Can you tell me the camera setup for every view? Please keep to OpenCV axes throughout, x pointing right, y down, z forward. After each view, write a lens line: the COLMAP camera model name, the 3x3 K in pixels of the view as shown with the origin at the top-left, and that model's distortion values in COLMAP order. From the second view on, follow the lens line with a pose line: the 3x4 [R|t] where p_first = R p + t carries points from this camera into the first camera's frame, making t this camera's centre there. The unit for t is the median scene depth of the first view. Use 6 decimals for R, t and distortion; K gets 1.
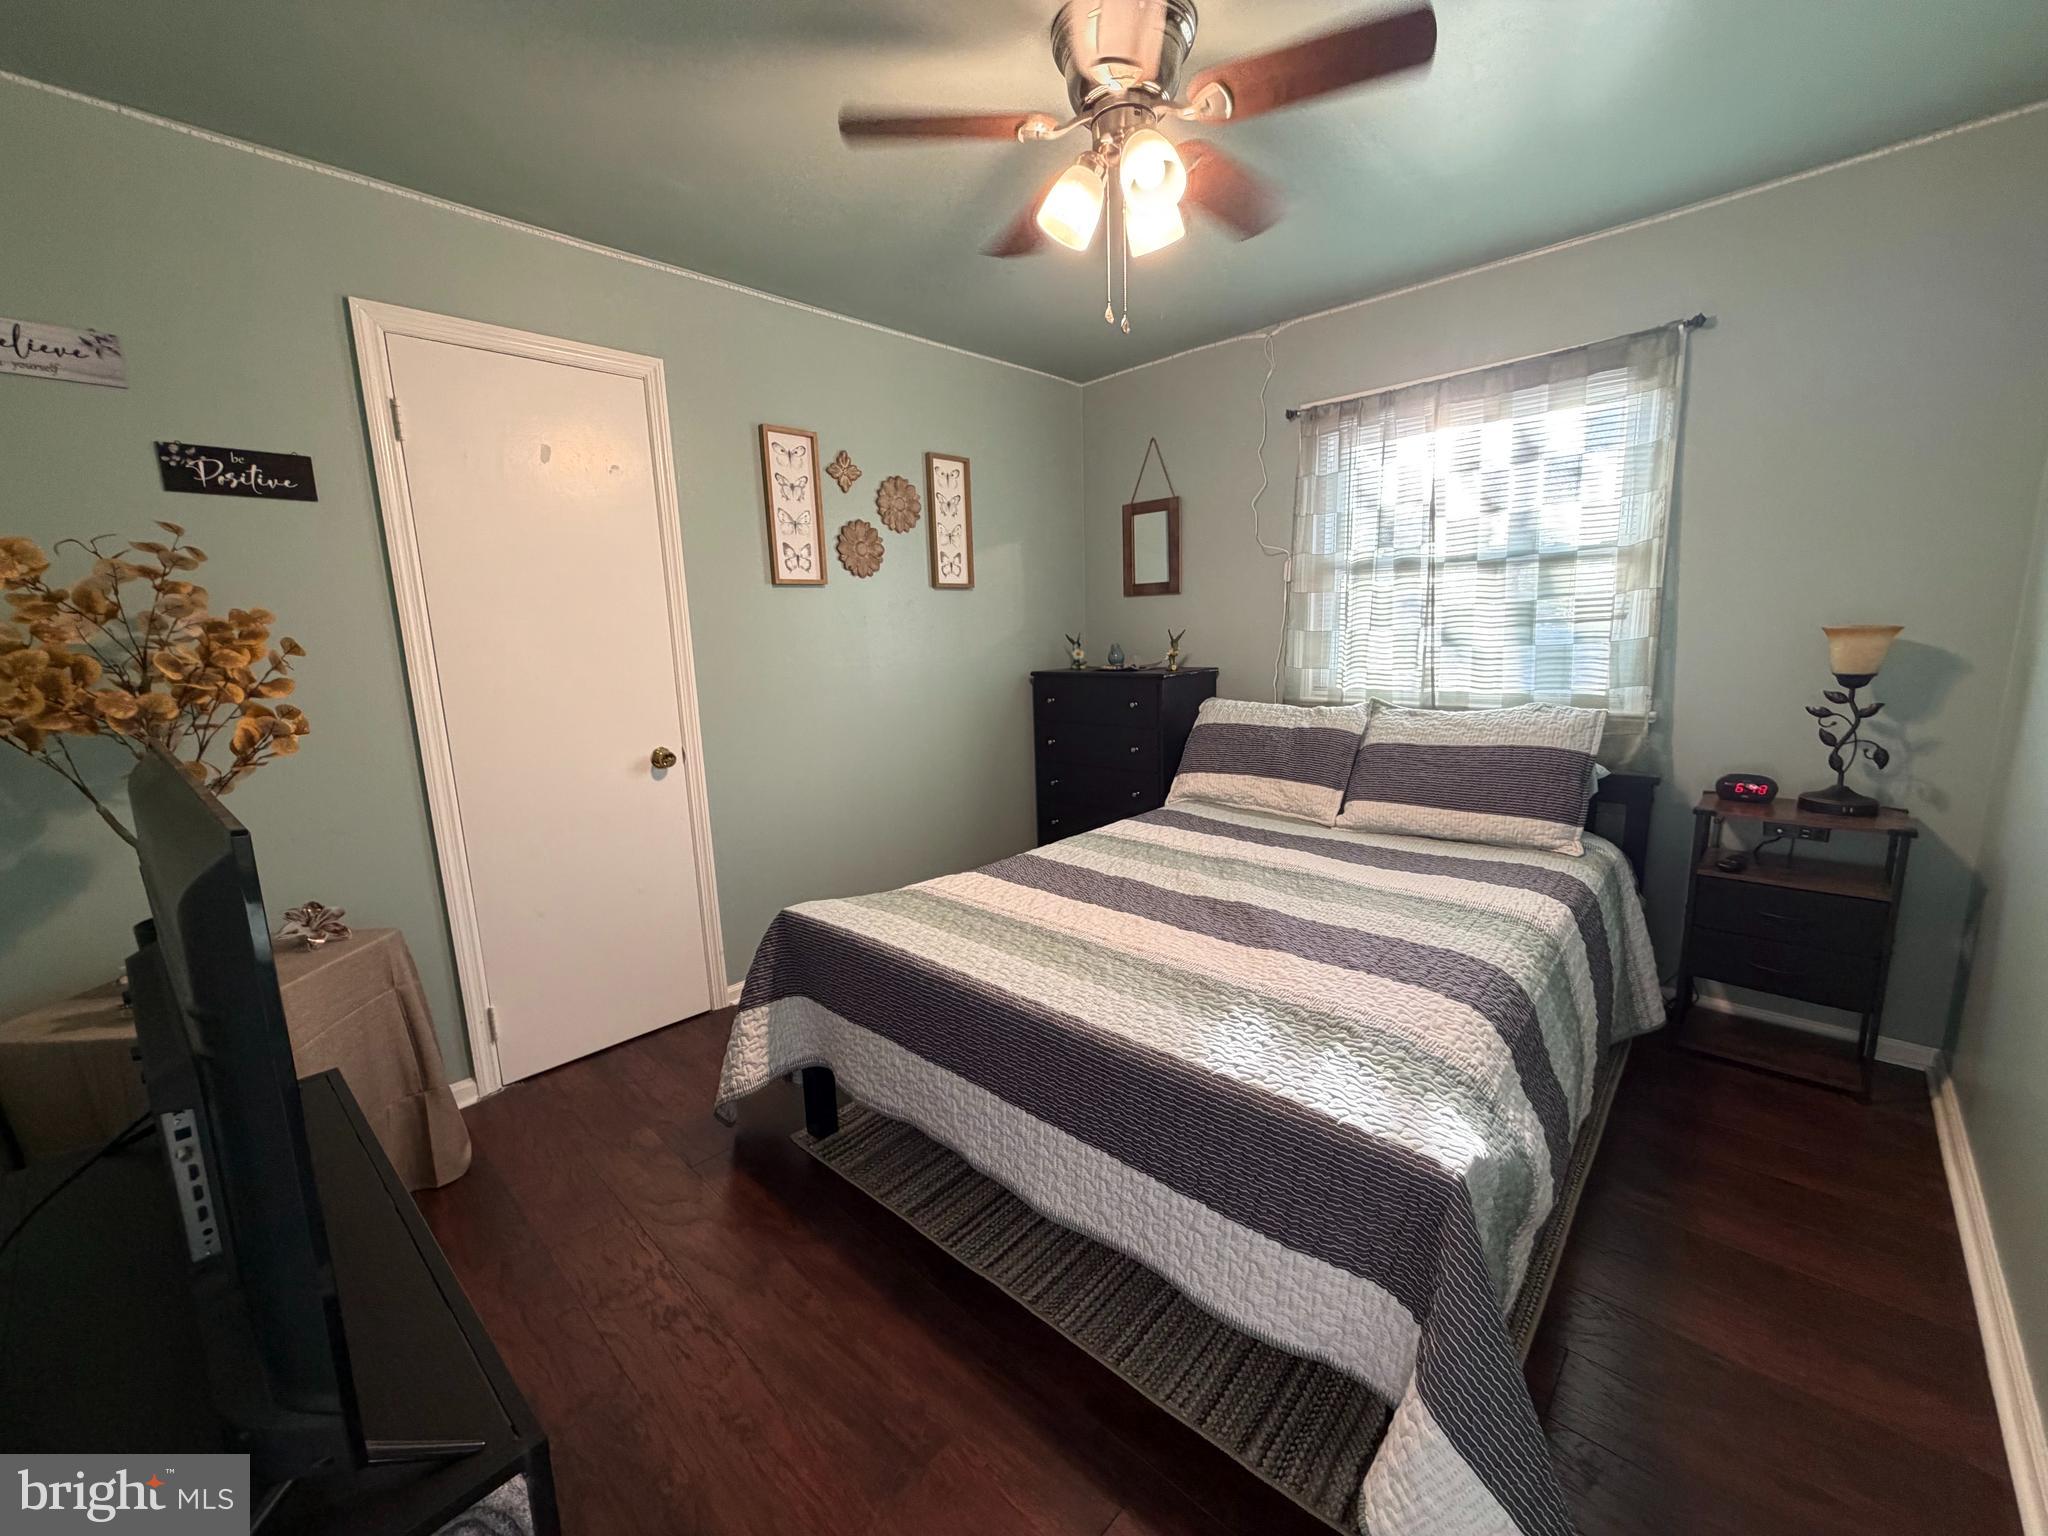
lens RADIAL K [[815.8, 0, 1022.9], [0, 815.8, 771.3], [0, 0, 1]] dist [-0.001112, 0.000121]
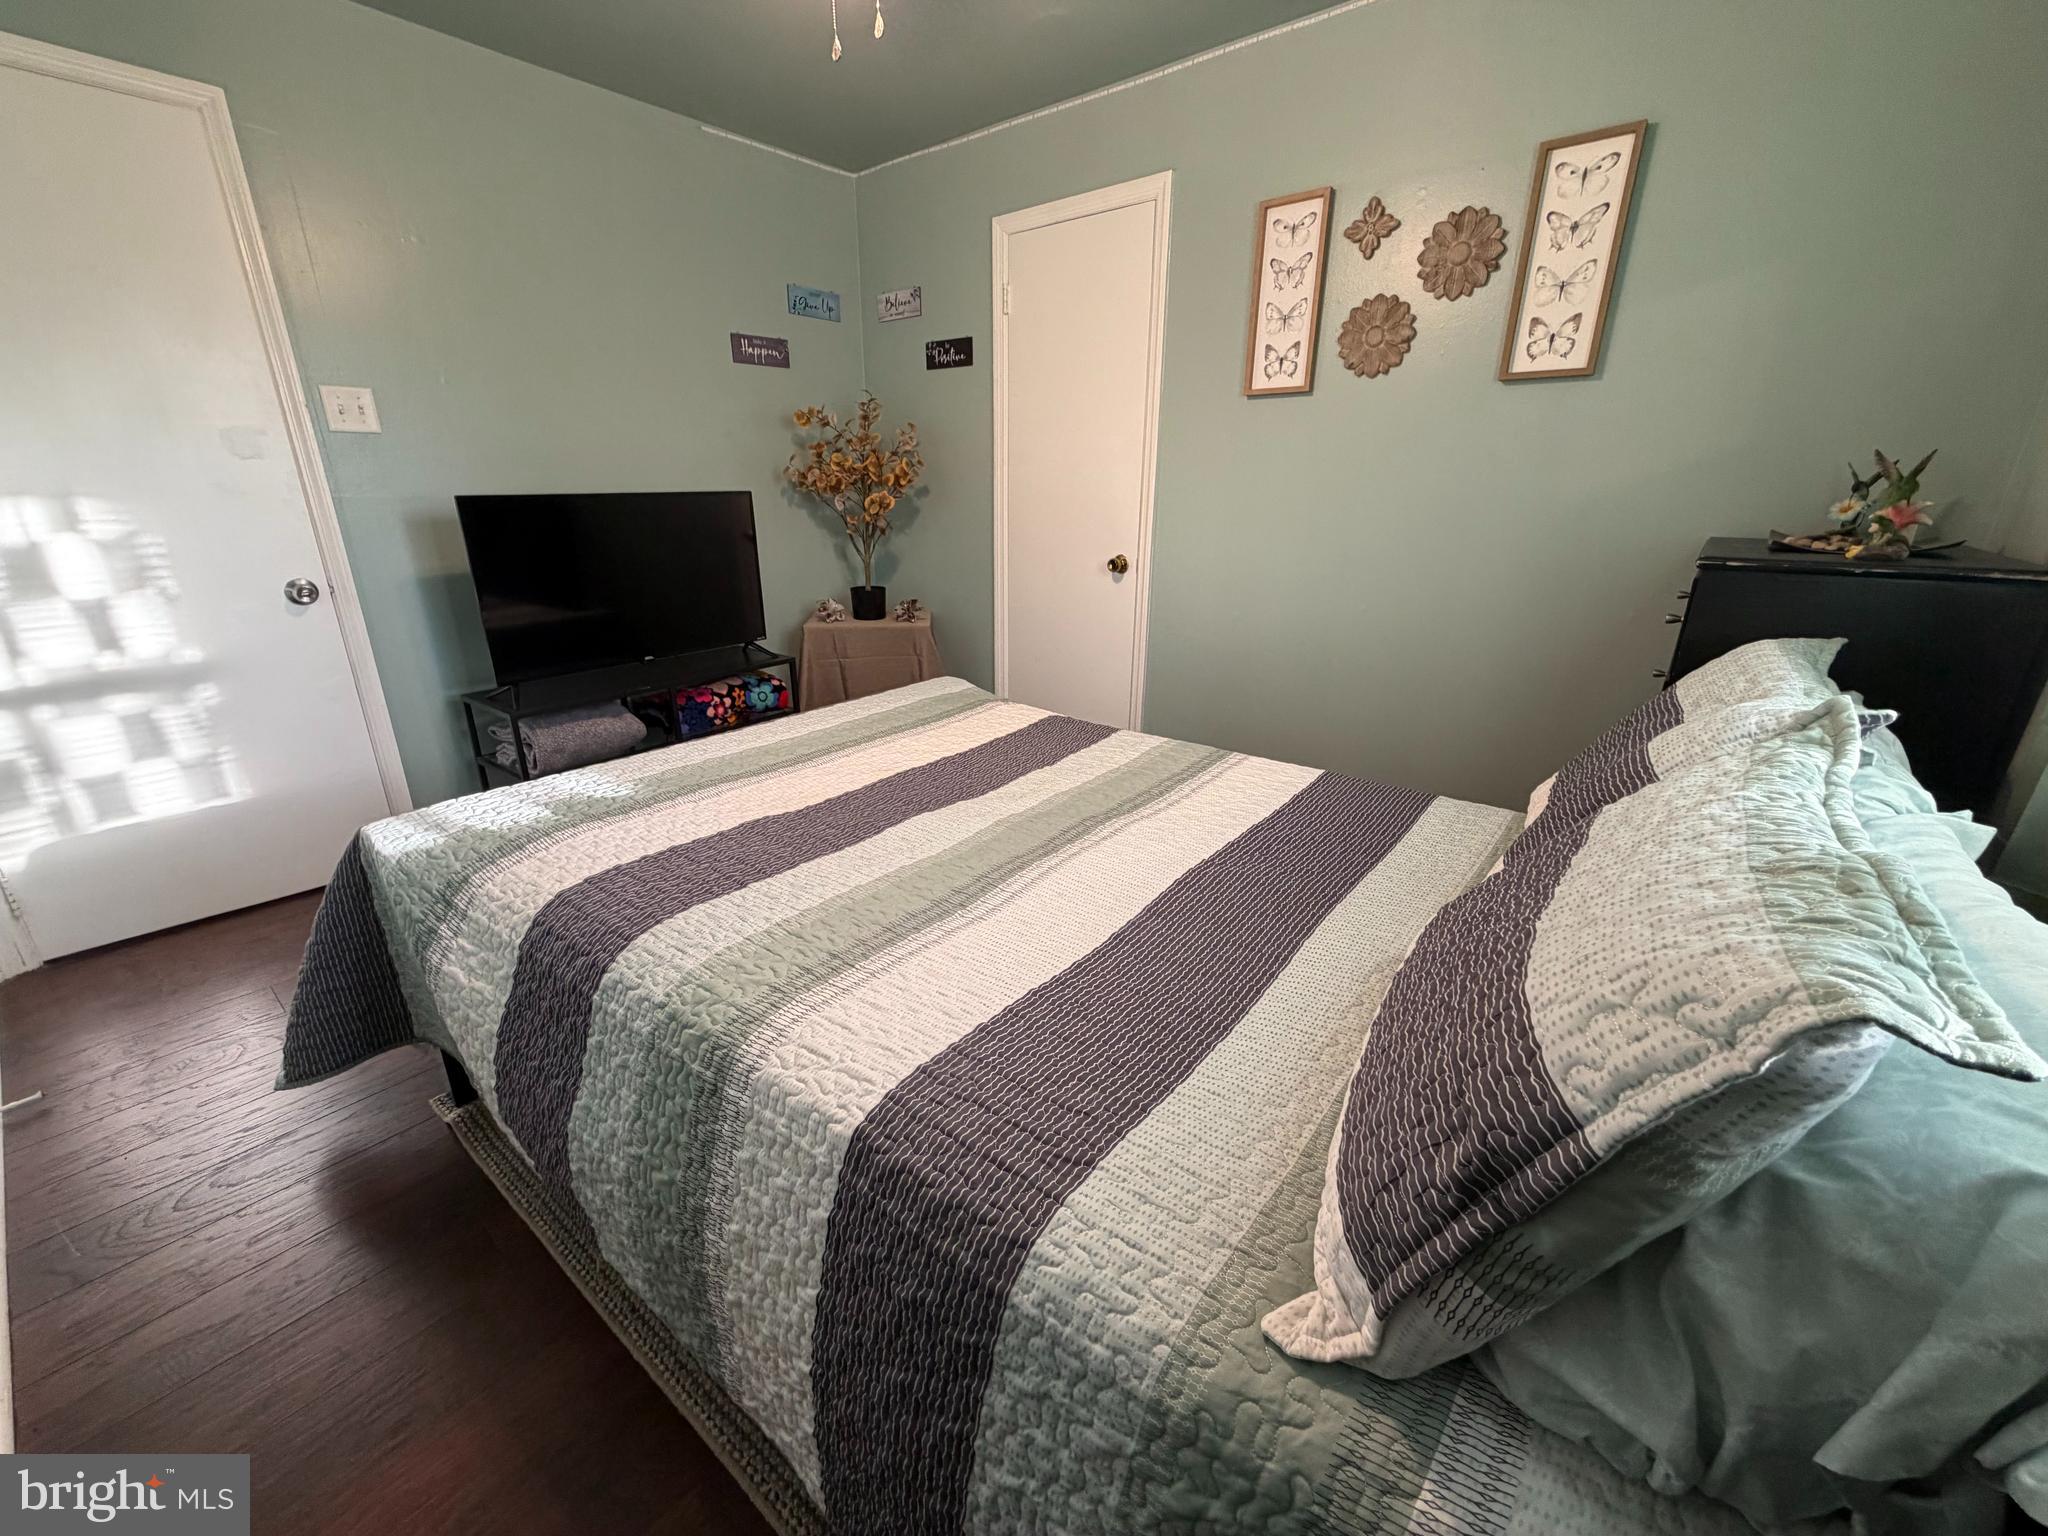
lens RADIAL K [[837.8, 0, 1024.0], [0, 837.8, 768.0], [0, 0, 1]] dist [-0.001579, -0.000156]
pose [[0.059413, 0.371651, -0.926469, 0.683865], [-0.161888, 0.919410, 0.358437, -0.138221], [0.985019, 0.128689, 0.114791, 0.679228]]
